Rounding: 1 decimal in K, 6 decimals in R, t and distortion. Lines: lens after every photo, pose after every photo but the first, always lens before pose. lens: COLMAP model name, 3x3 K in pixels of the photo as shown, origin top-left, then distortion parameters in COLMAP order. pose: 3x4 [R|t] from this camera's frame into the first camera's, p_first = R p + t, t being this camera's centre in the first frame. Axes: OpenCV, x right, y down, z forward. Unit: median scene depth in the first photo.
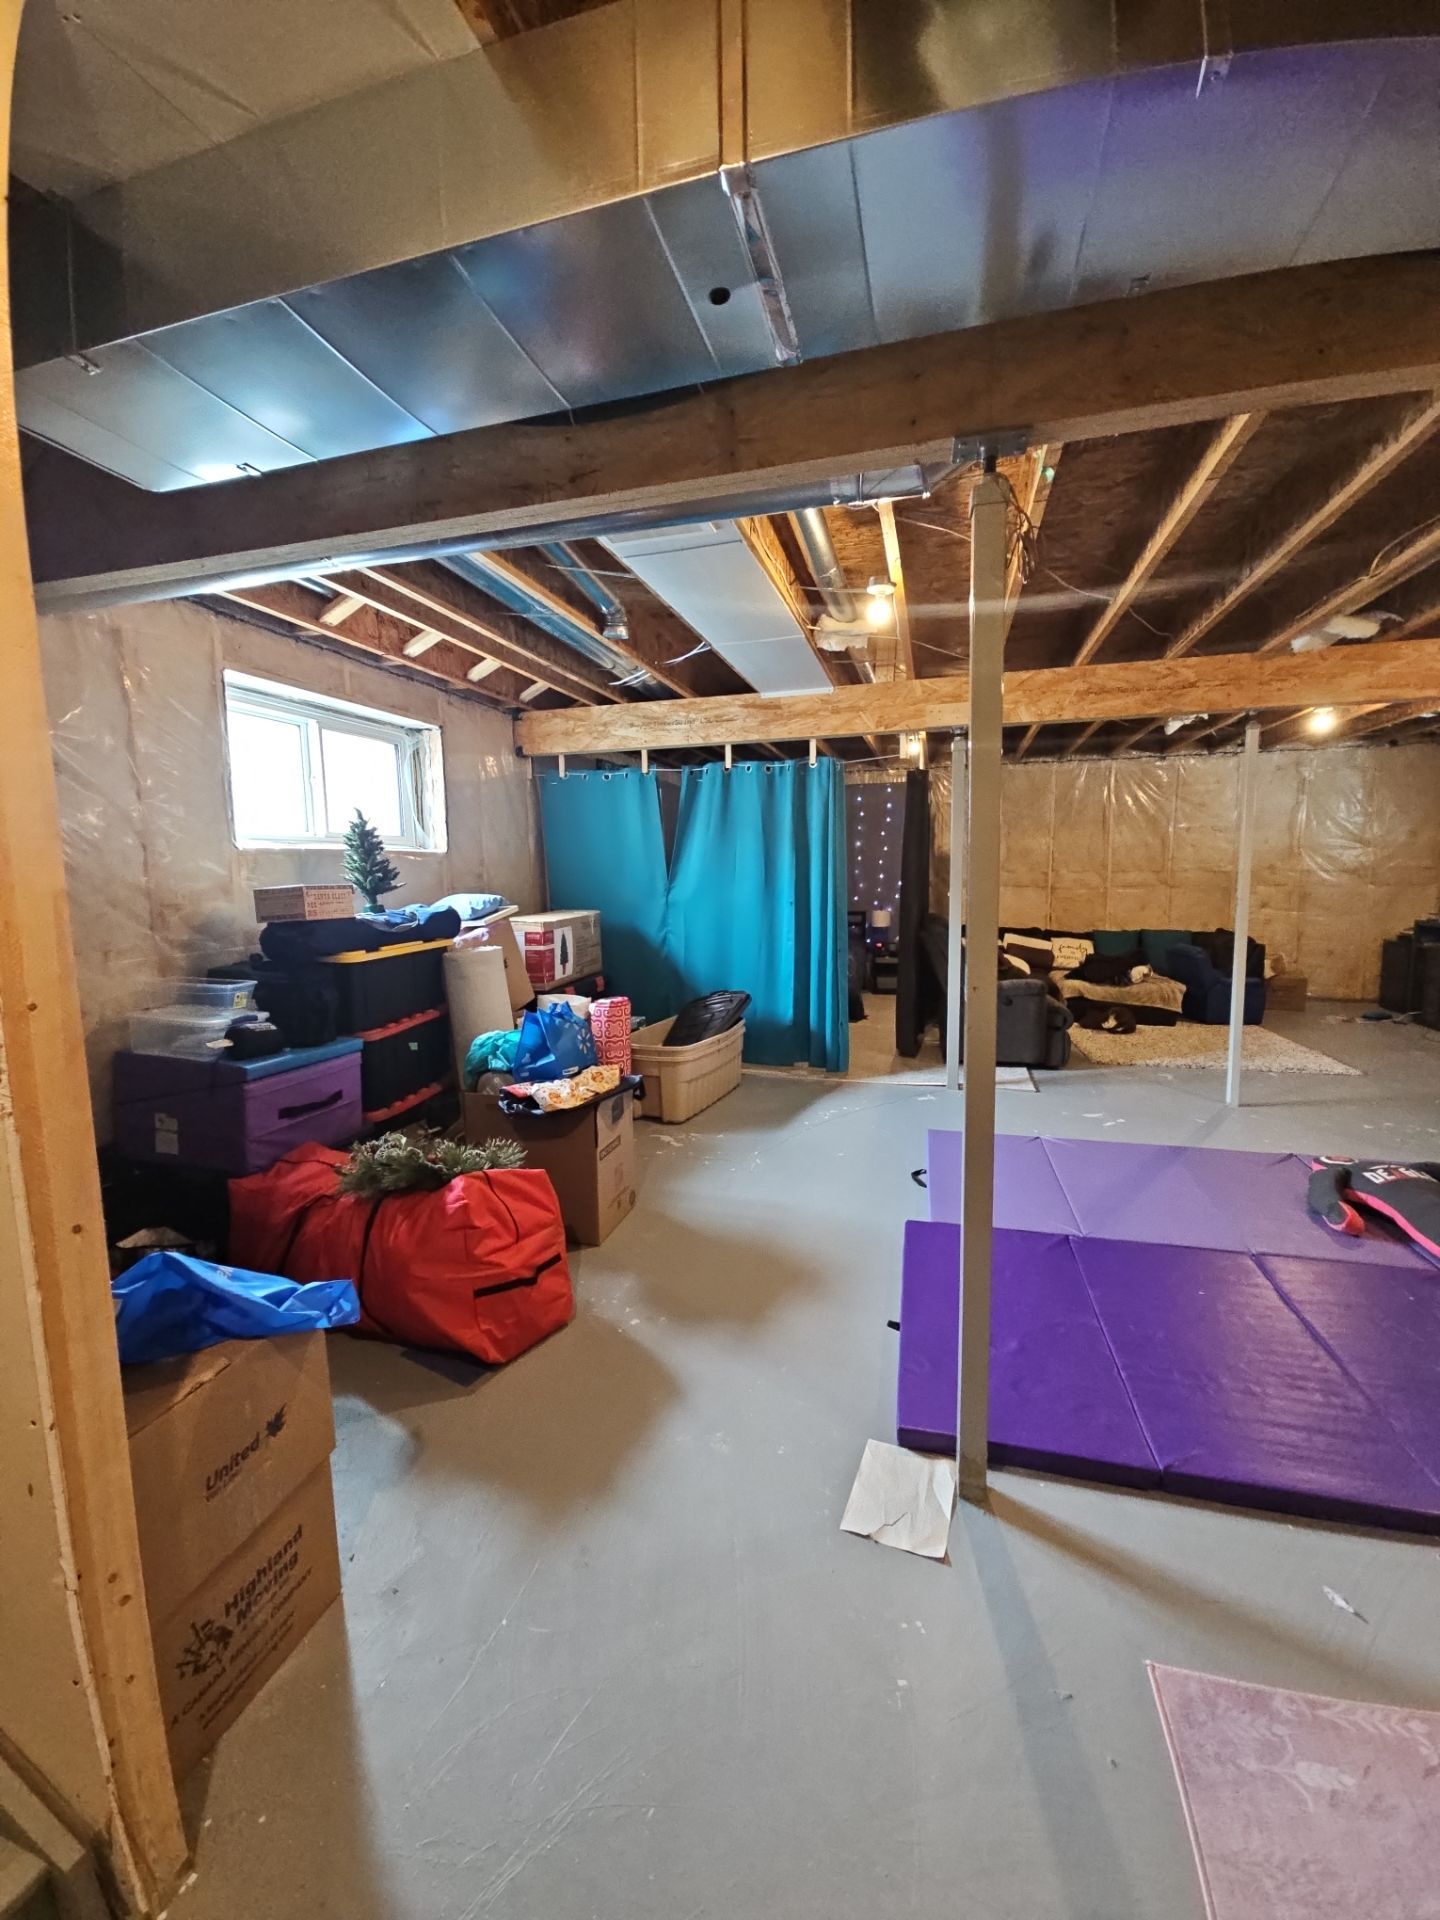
lens RADIAL K [[764.9, 0, 716.1], [0, 764.9, 959.5], [0, 0, 1]] dist [-0.004200, 0.000122]
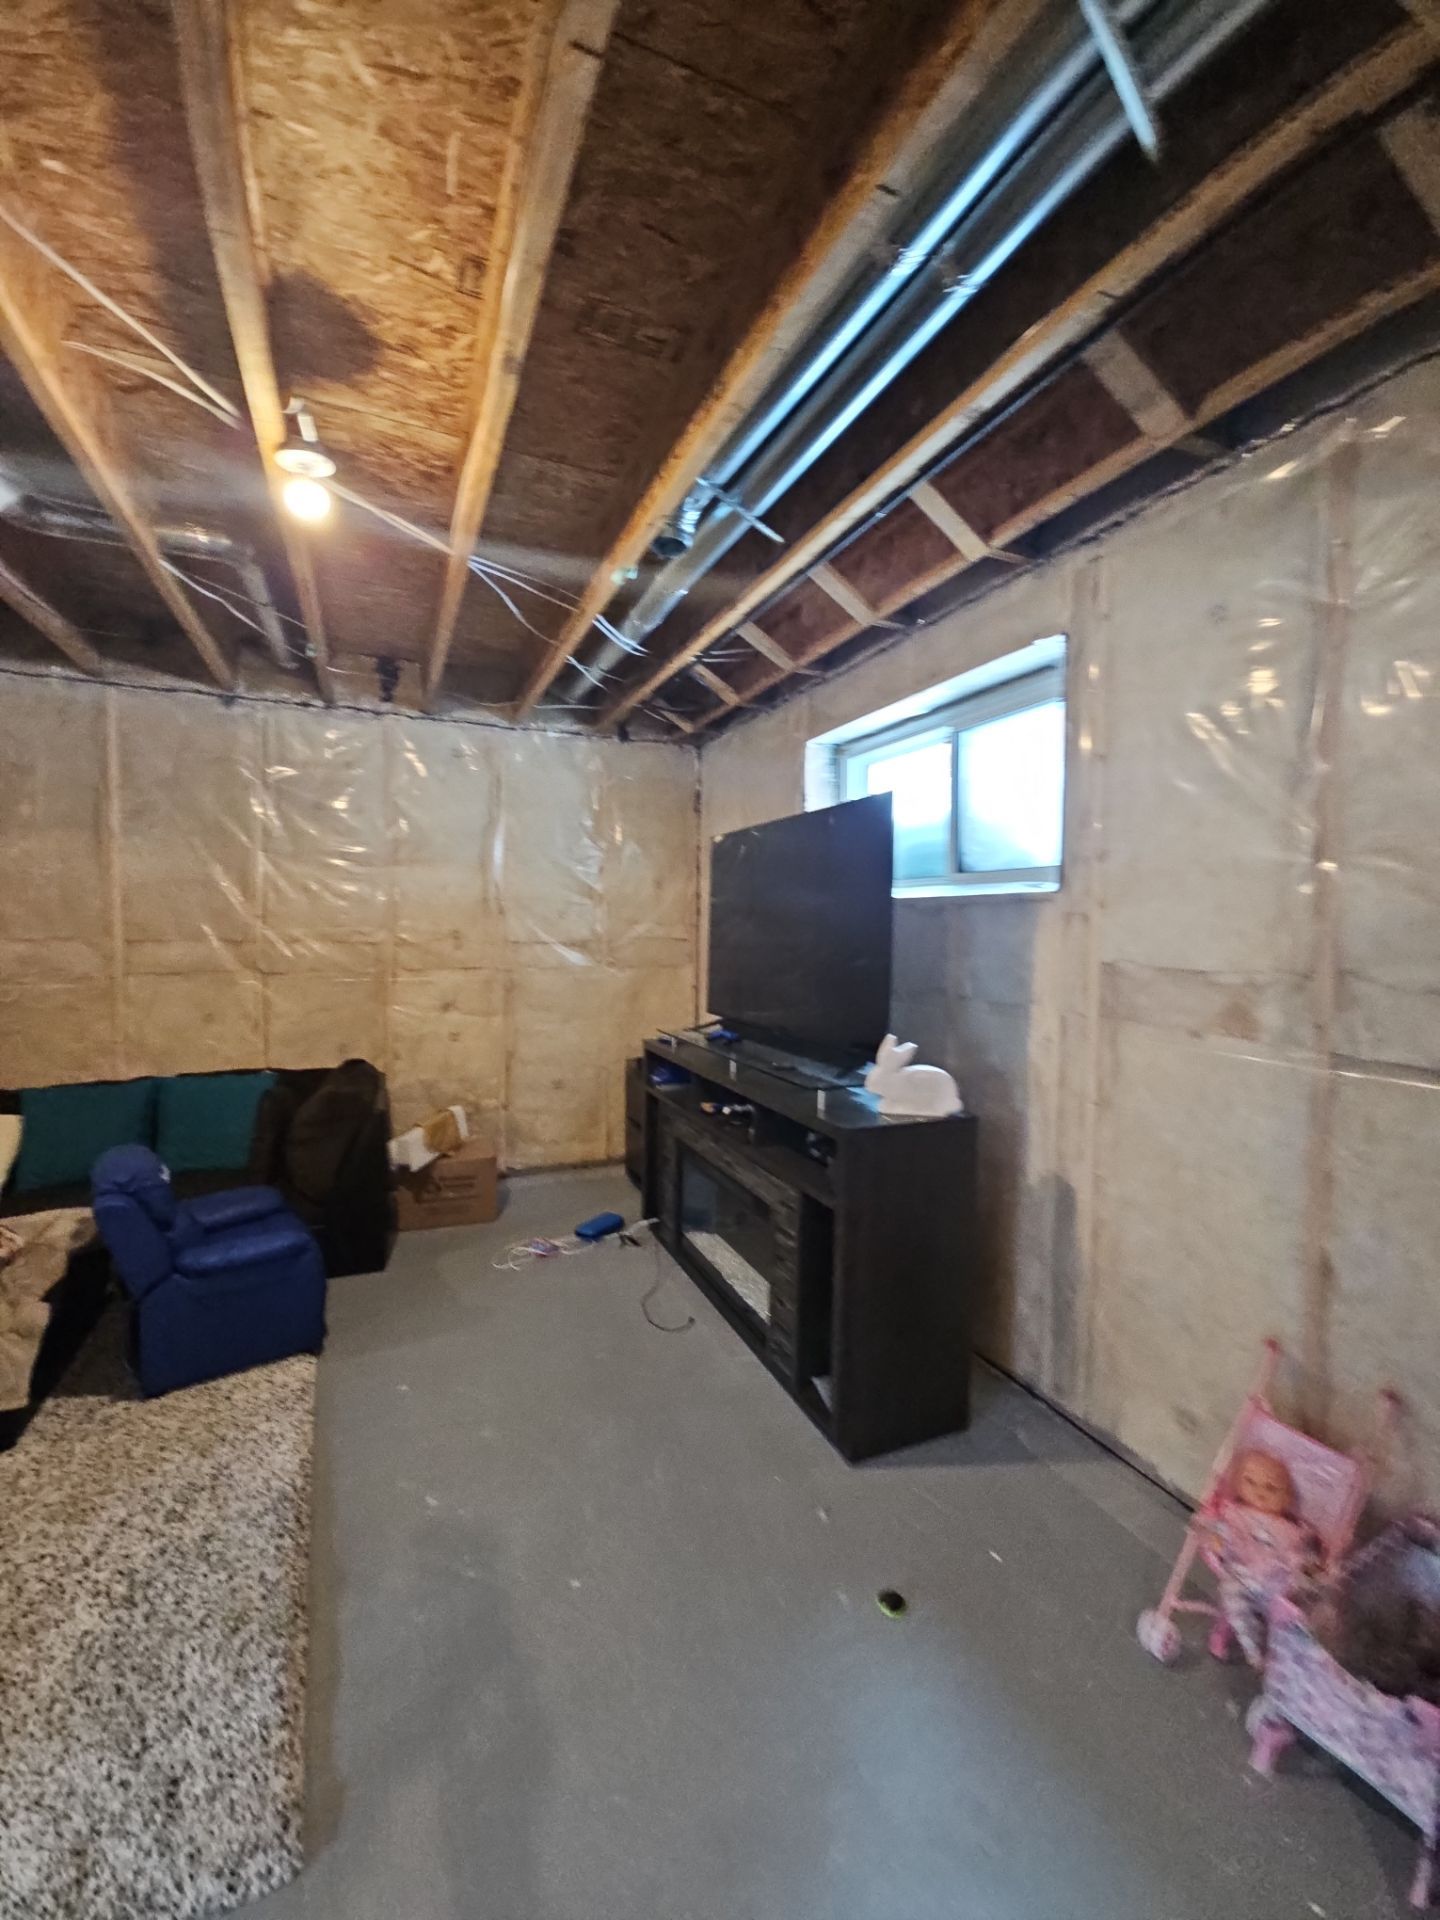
lens RADIAL K [[764.9, 0, 708.0], [0, 764.9, 968.4], [0, 0, 1]] dist [-0.004200, 0.000122]
pose [[0.769490, -0.016212, 0.638453, 0.866960], [0.055005, 0.997646, -0.040962, -0.109601], [-0.636286, 0.066638, 0.768570, 0.790987]]
